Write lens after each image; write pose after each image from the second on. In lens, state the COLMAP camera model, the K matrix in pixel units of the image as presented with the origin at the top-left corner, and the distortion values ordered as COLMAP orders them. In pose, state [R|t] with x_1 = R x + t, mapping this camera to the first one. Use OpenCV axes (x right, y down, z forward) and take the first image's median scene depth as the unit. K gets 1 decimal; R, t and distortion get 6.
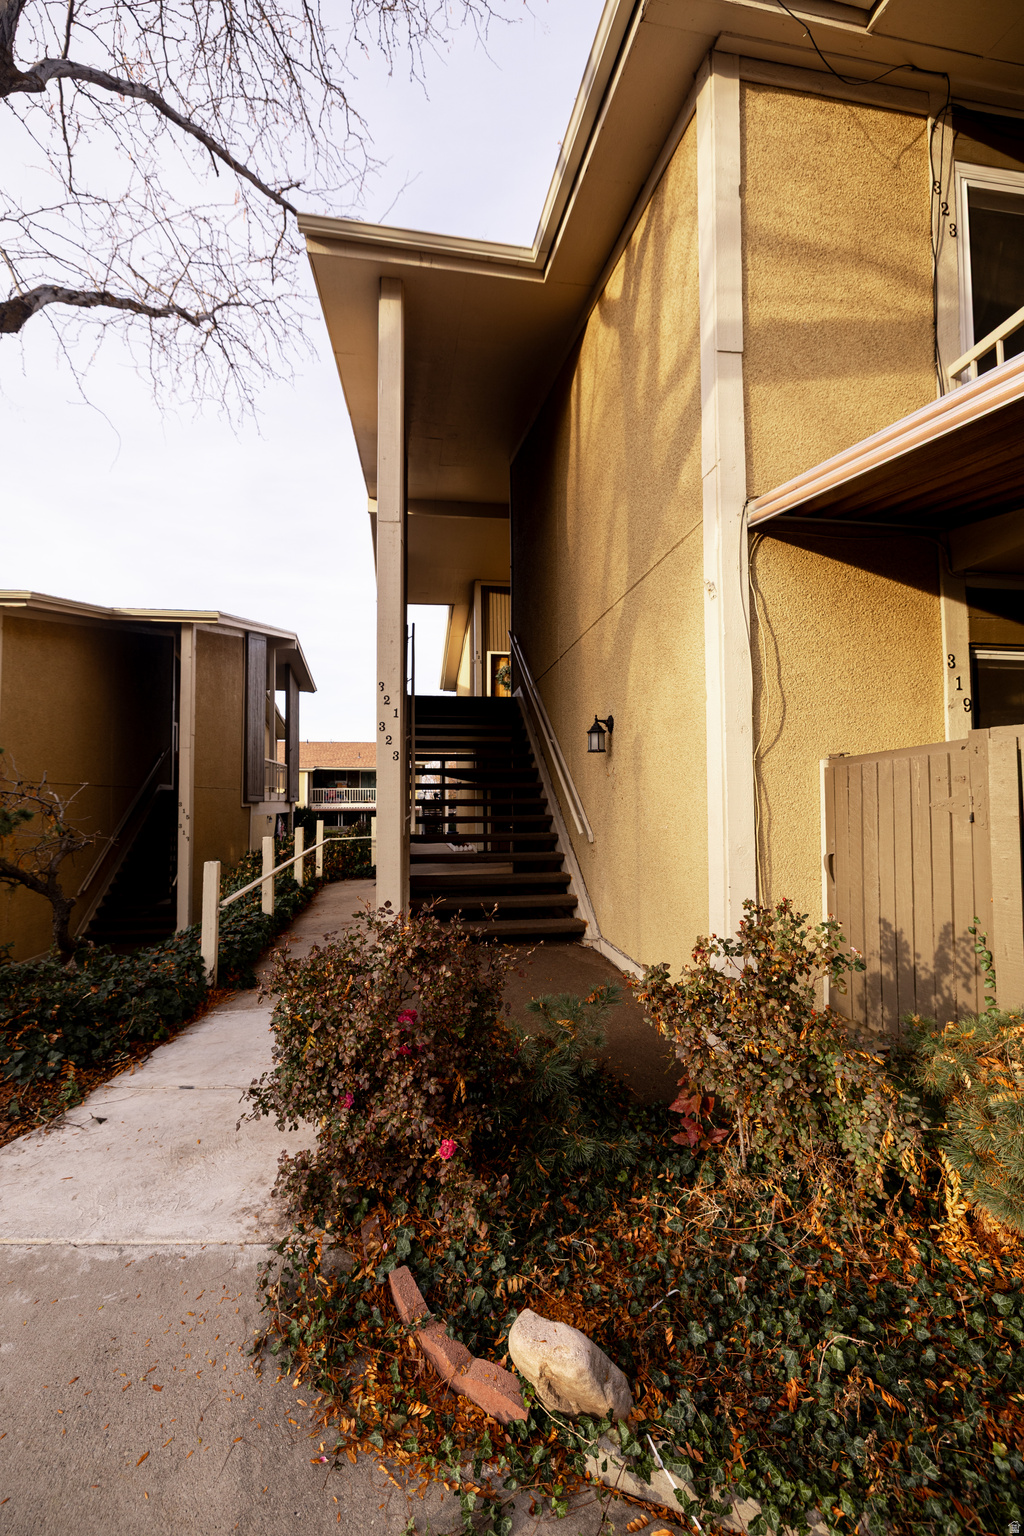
lens RADIAL K [[654.6, 0, 508.3], [0, 654.6, 773.2], [0, 0, 1]] dist [0.000946, 0.000114]
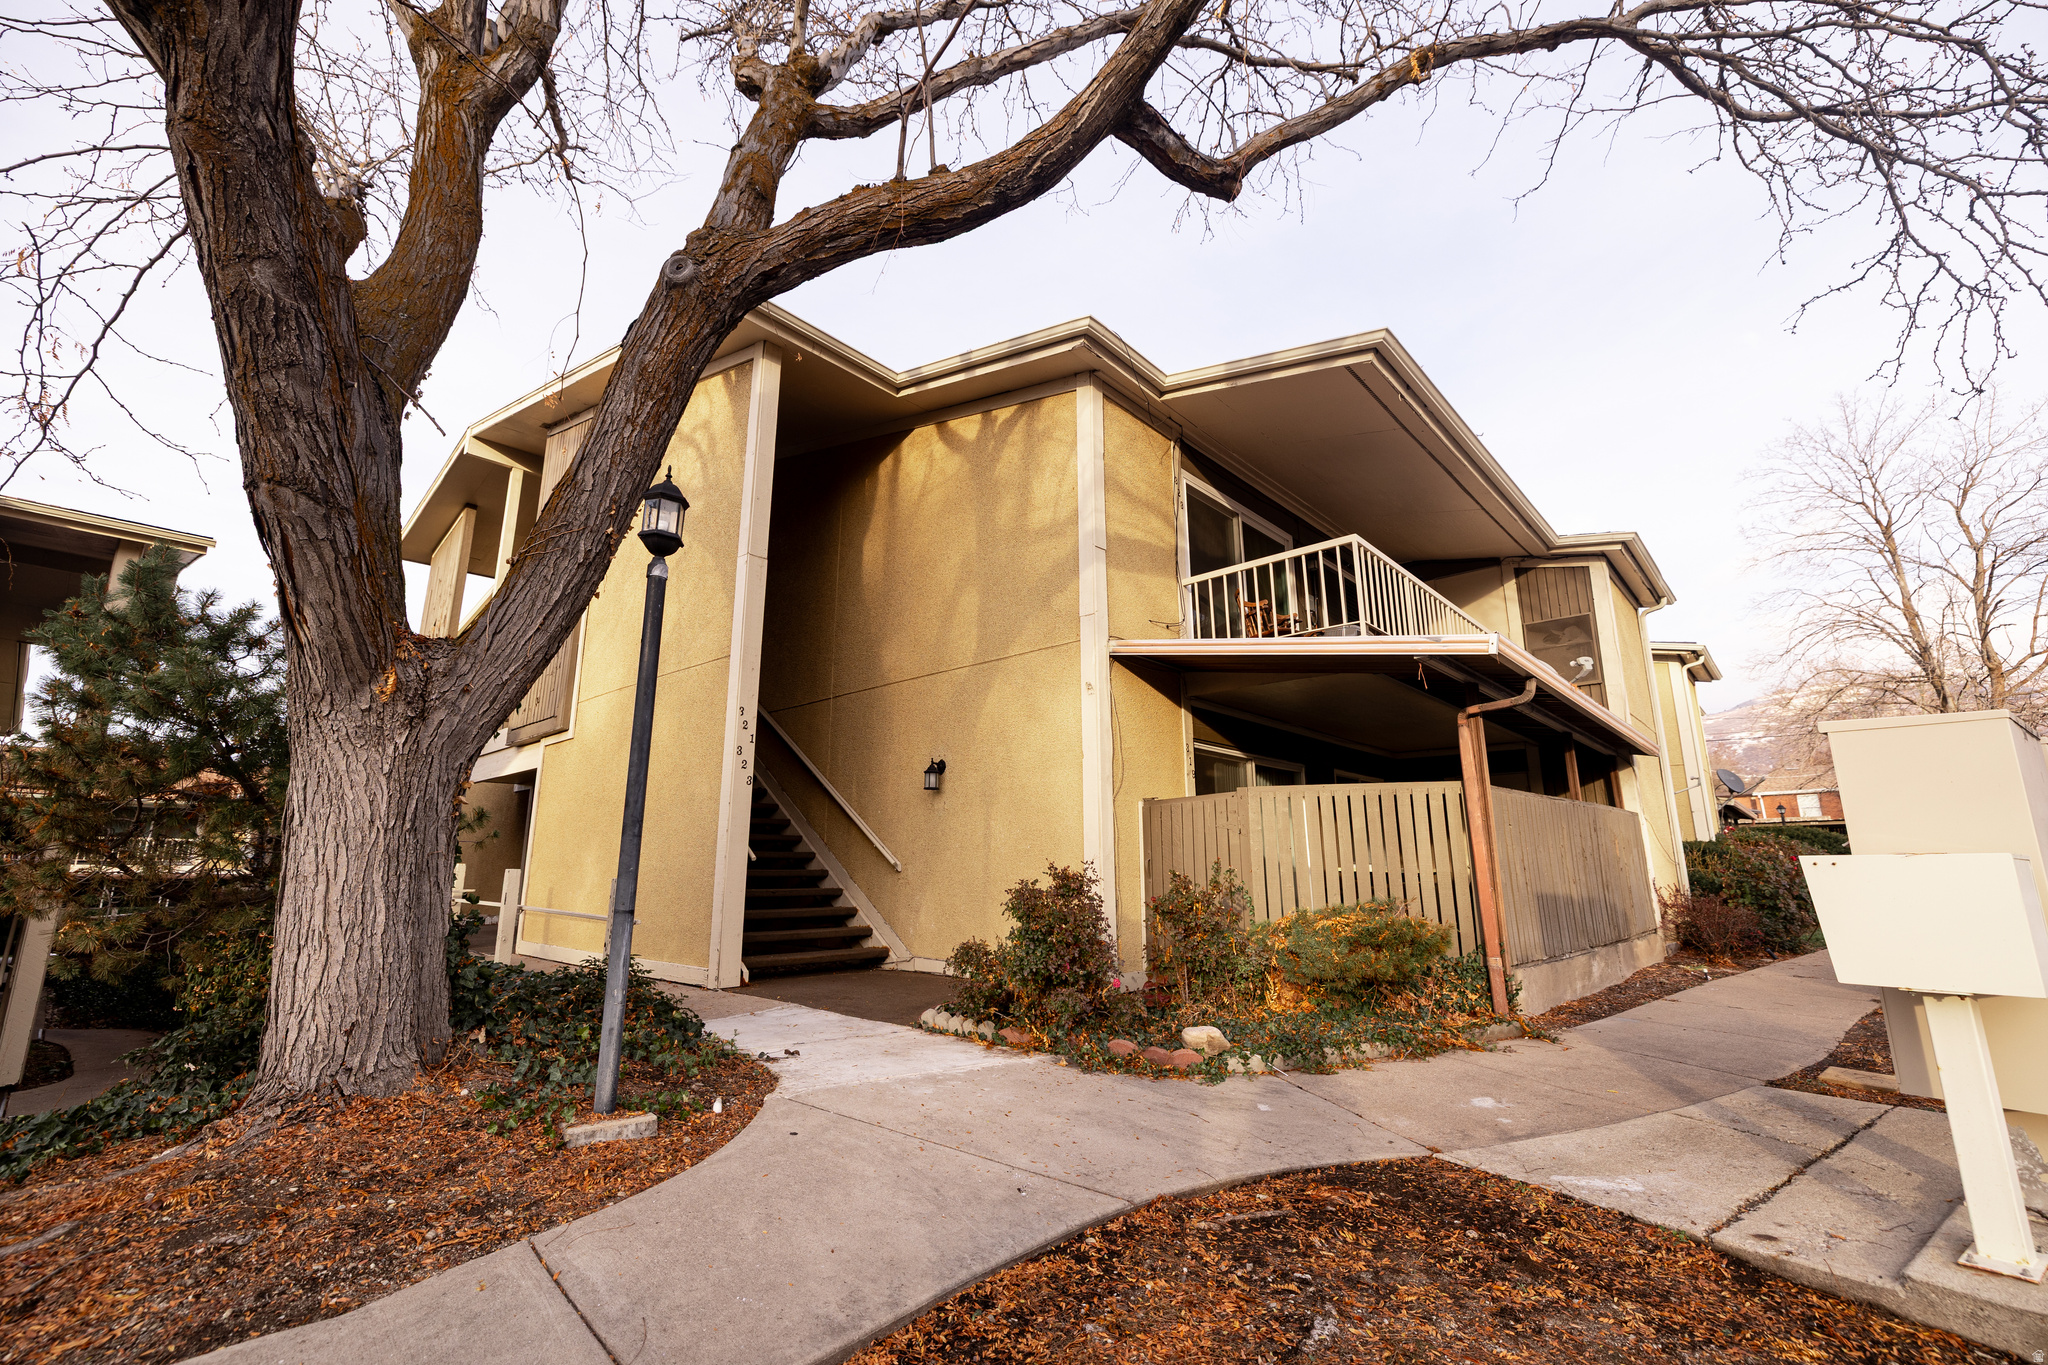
lens RADIAL K [[872.8, 0, 1014.6], [0, 872.8, 681.6], [0, 0, 1]] dist [0.000946, 0.000114]
pose [[0.780943, 0.137266, 0.609333, -1.070118], [-0.028881, 0.982445, -0.184303, 0.091595], [-0.623934, 0.126331, 0.771198, -0.489026]]
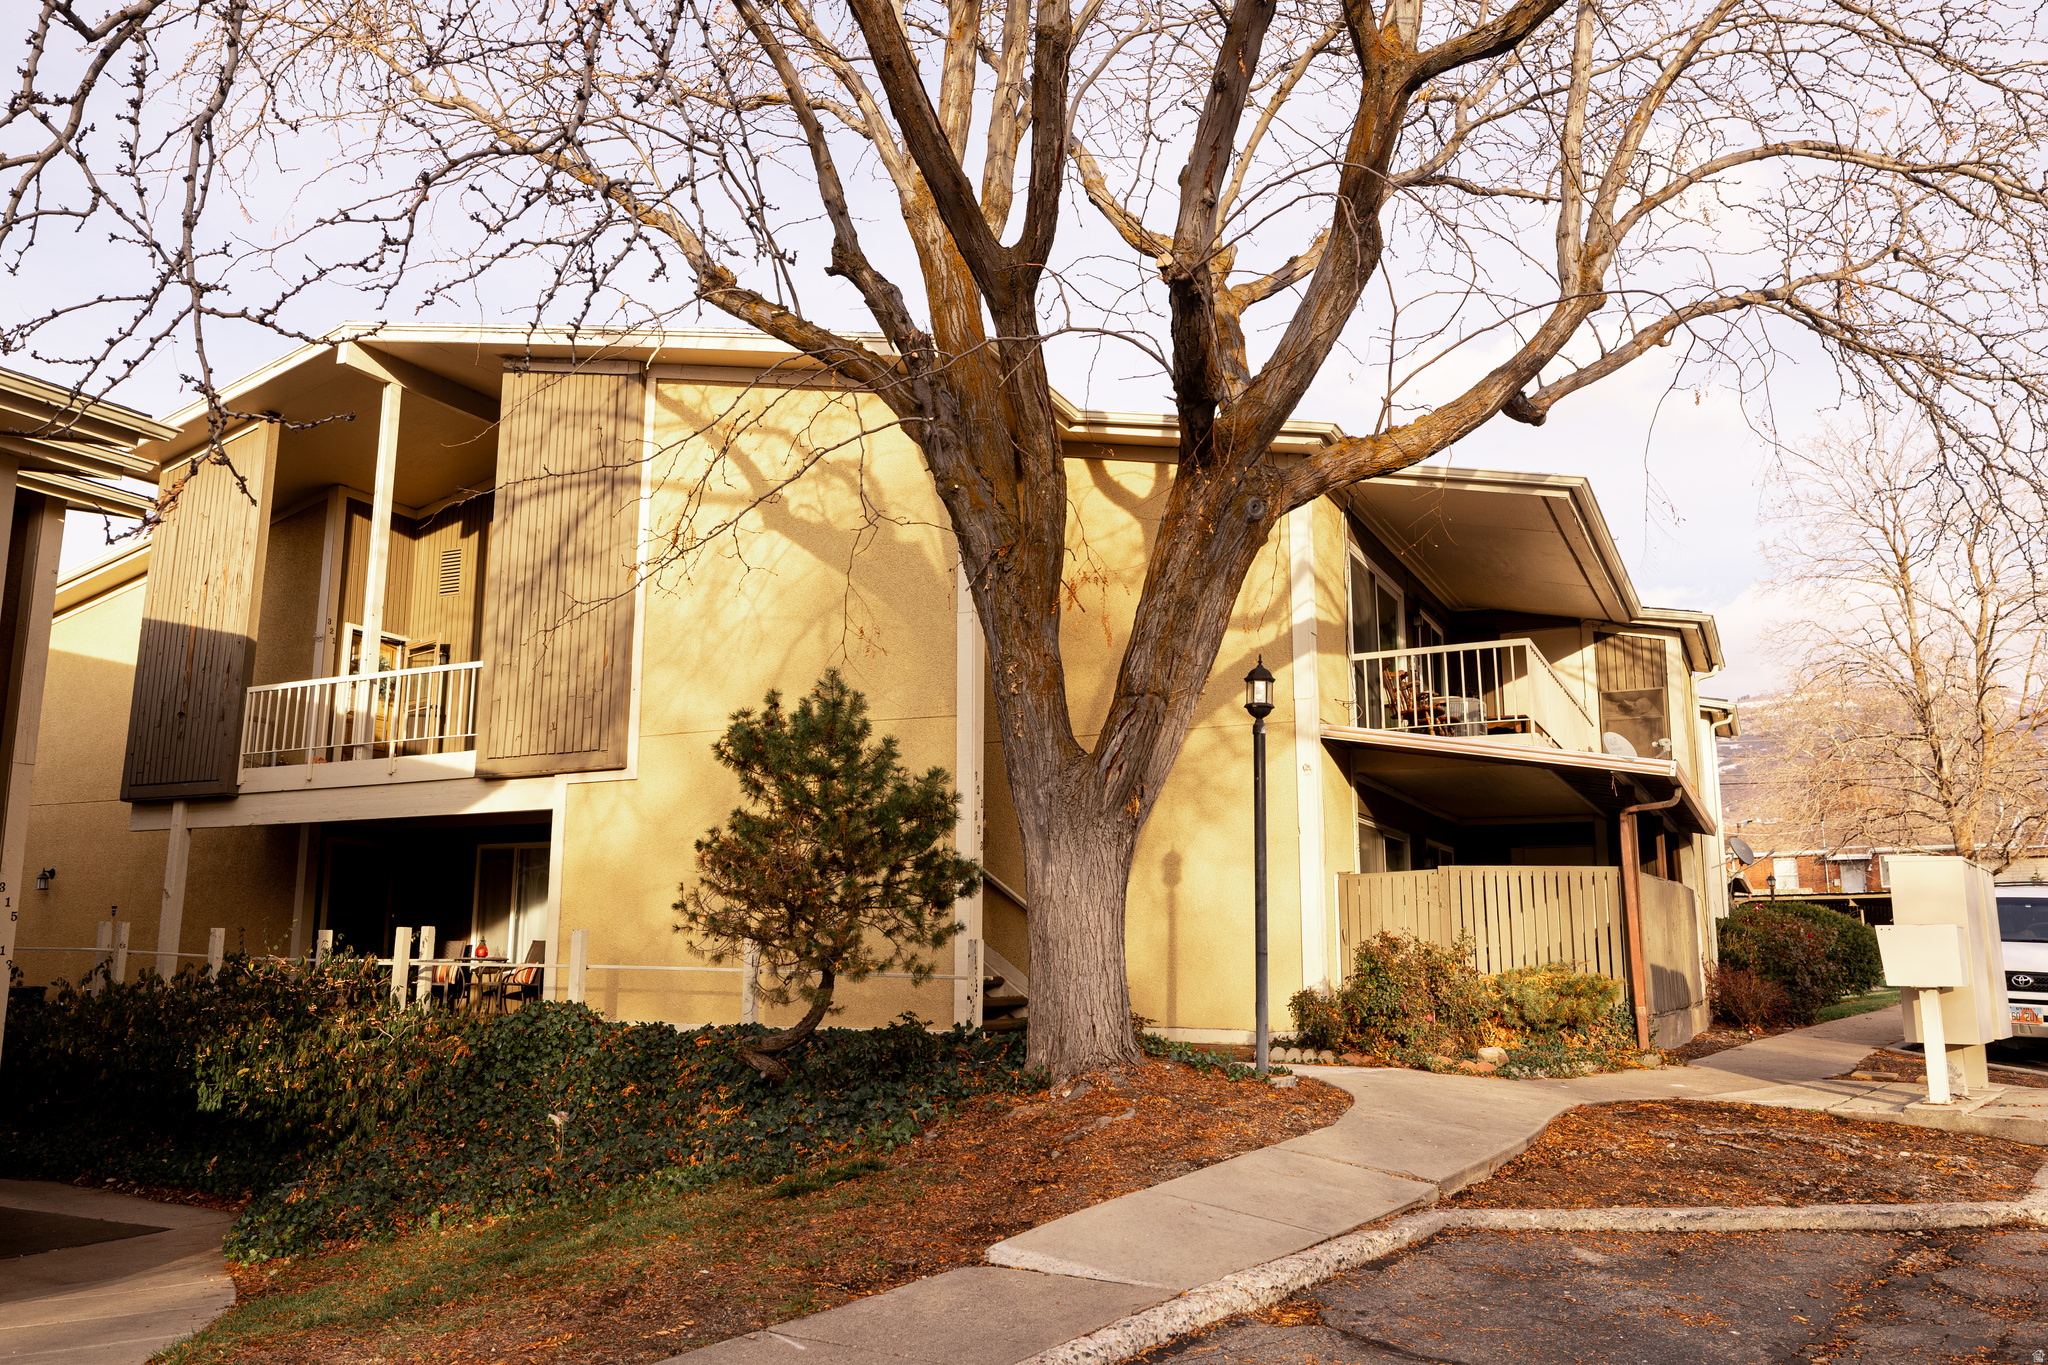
lens RADIAL K [[1558.2, 0, 1024.0], [0, 1558.2, 682.5], [0, 0, 1]] dist [0.003479, 0.003586]
pose [[0.569196, 0.151284, 0.808164, -3.258944], [-0.041357, 0.986950, -0.155624, 0.148182], [-0.821161, 0.055157, 0.568025, -0.669370]]
